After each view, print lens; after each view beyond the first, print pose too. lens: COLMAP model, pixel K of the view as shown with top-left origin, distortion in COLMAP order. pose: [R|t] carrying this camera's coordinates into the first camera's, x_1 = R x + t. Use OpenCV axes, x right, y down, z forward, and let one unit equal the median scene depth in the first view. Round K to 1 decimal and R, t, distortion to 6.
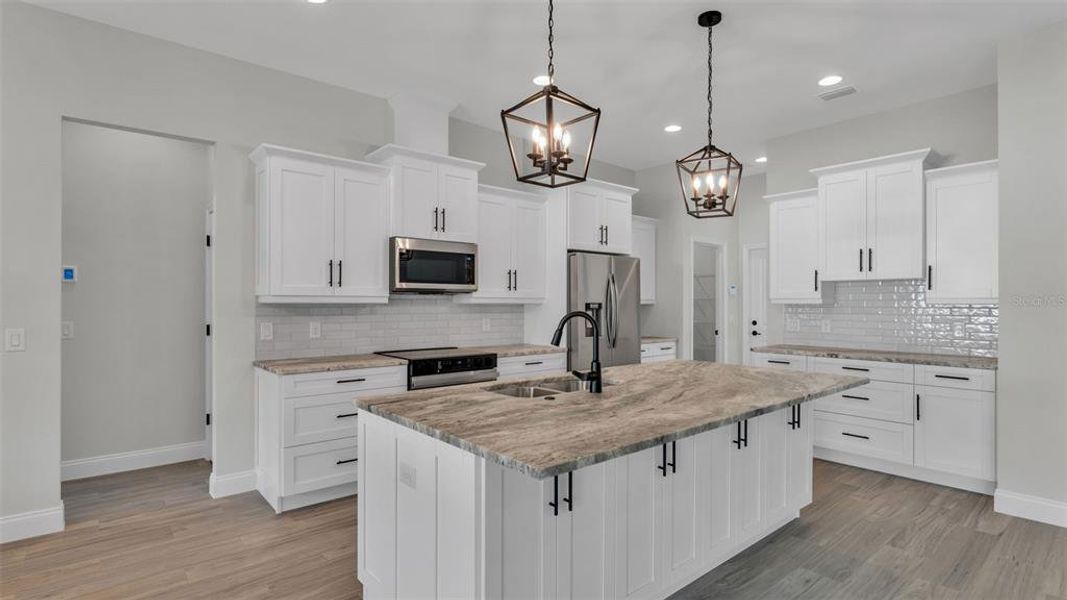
lens RADIAL K [[513.8, 0, 535.4], [0, 513.8, 303.0], [0, 0, 1]] dist [-0.003935, 0.000922]
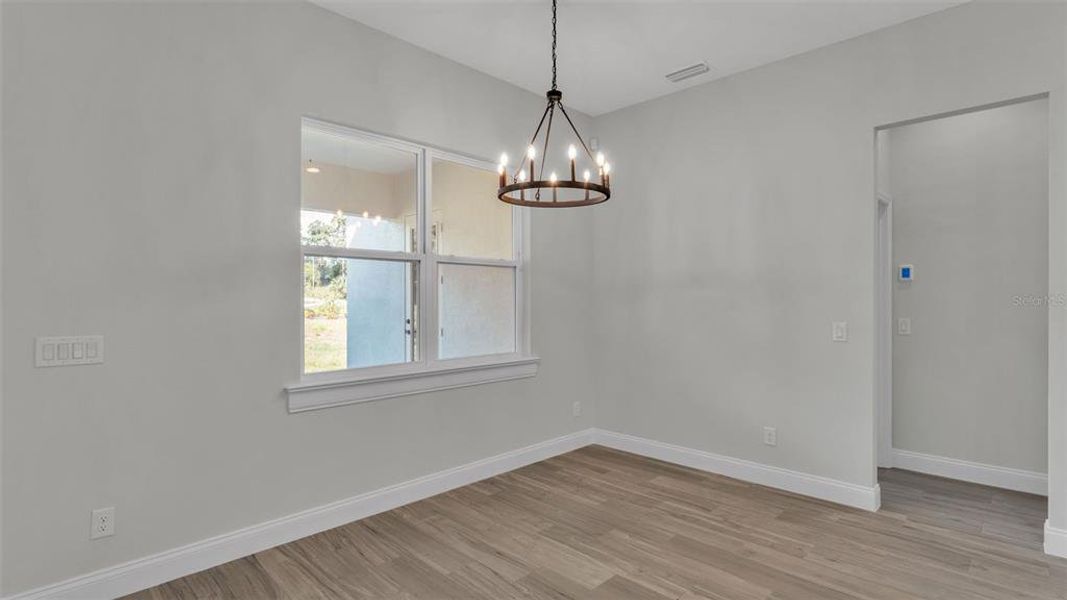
lens RADIAL K [[513.8, 0, 536.4], [0, 513.8, 294.7], [0, 0, 1]] dist [-0.003935, 0.000922]
pose [[0.088808, -0.012026, -0.995976, 0.073908], [-0.002398, 0.999922, -0.012288, 0.003270], [0.996046, 0.003480, 0.088772, 0.158996]]
